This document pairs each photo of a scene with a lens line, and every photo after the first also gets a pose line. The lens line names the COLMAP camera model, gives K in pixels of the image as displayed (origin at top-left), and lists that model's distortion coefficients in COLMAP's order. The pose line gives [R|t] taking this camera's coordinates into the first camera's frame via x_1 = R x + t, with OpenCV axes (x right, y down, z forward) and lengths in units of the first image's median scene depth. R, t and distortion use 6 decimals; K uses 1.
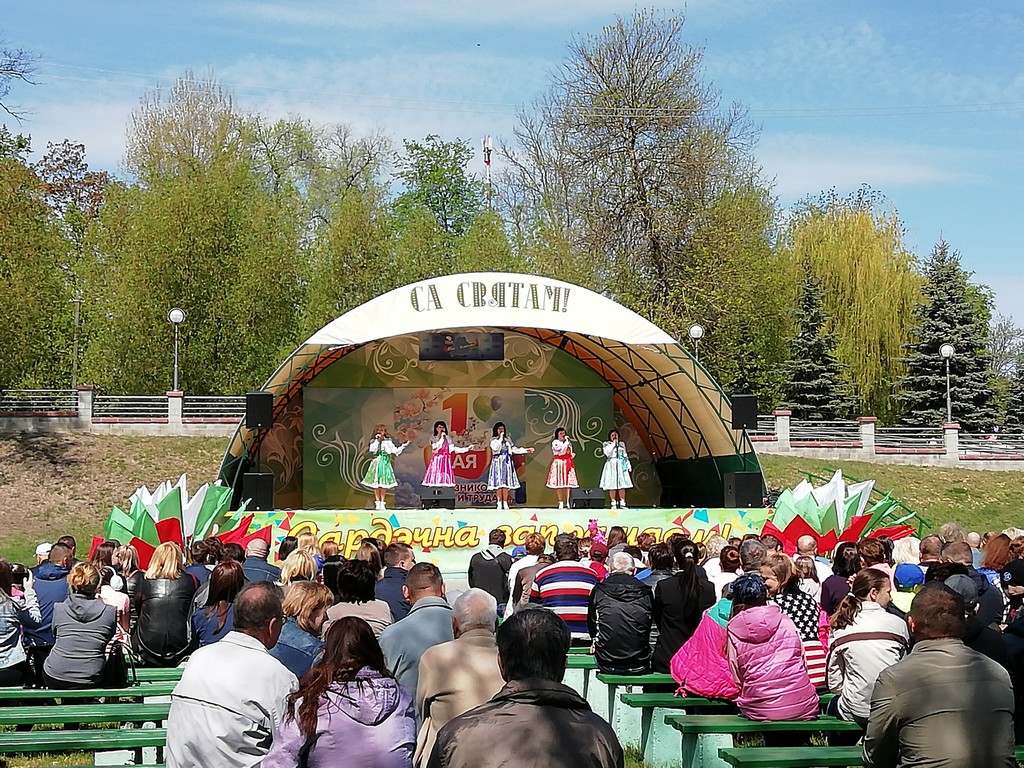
lens RADIAL K [[1641.2, 0, 504.6], [0, 1641.2, 376.0], [0, 0, 1]] dist [0.110565, 0.000000]
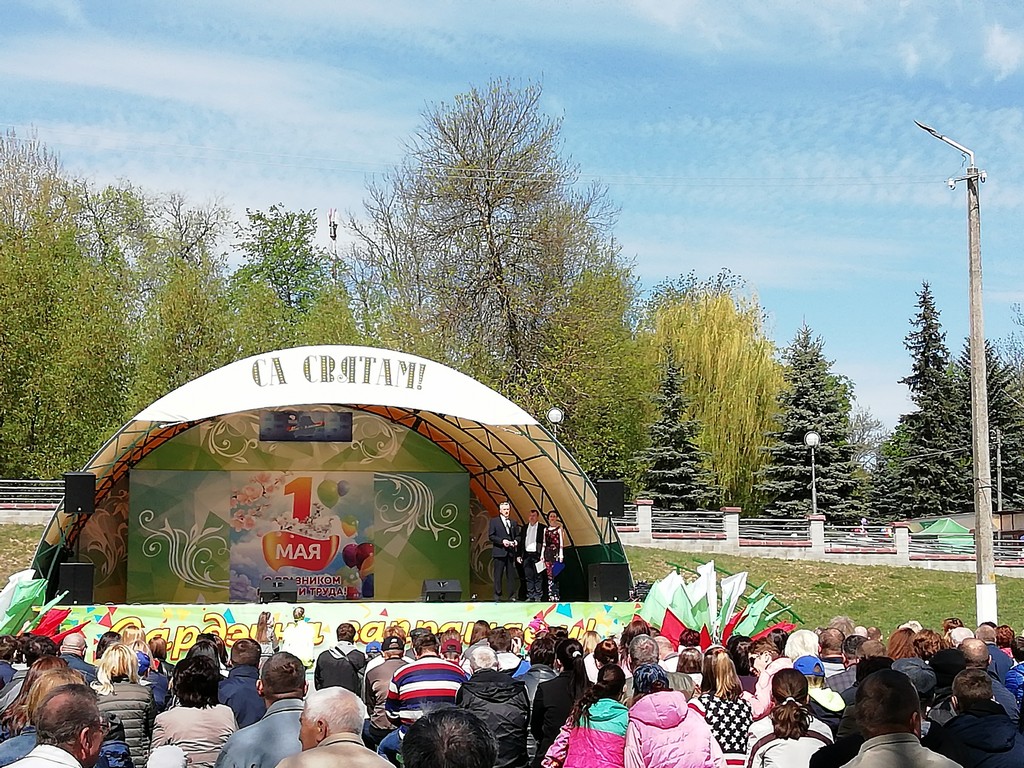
lens RADIAL K [[1716.8, 0, 508.1], [0, 1716.8, 382.2], [0, 0, 1]] dist [0.121593, 0.000000]
pose [[0.995565, 0.014236, 0.092992, -0.003307], [-0.009685, 0.998741, -0.049210, 0.003482], [-0.093575, 0.048091, 0.994450, 0.024164]]
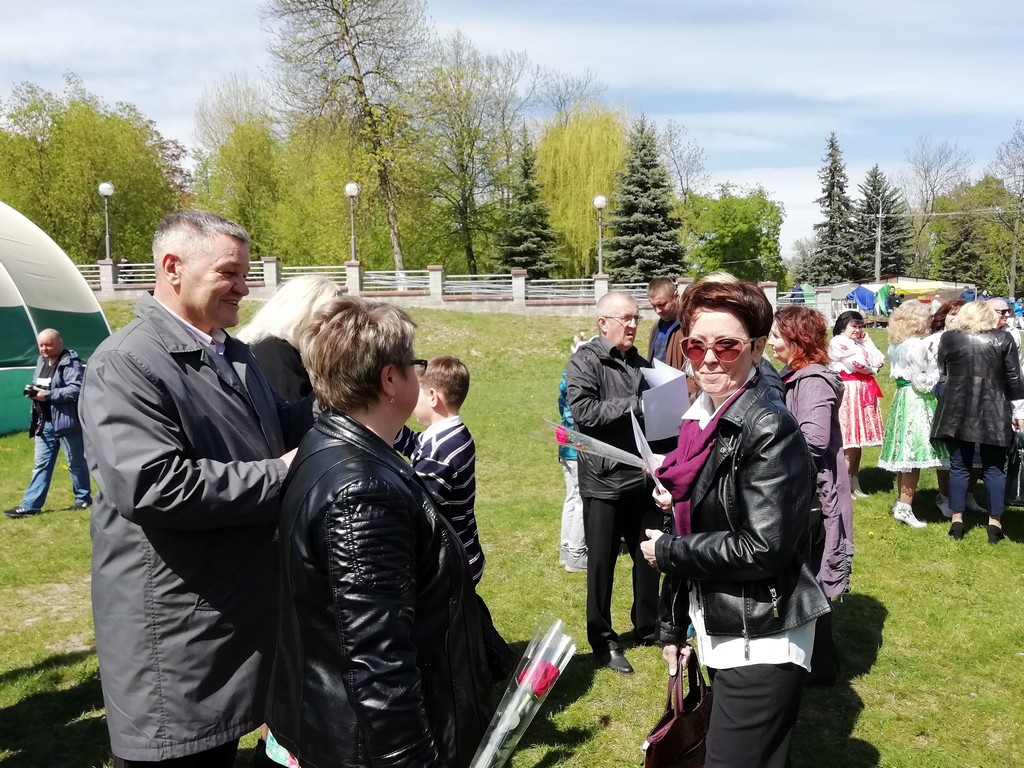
lens RADIAL K [[796.9, 0, 512.6], [0, 796.9, 384.3], [0, 0, 1]] dist [0.049467, -0.028899]
pose [[0.994059, -0.011407, -0.108244, 0.353049], [0.024288, 0.992664, 0.118438, 0.047946], [0.106099, -0.120363, 0.987044, 0.666256]]
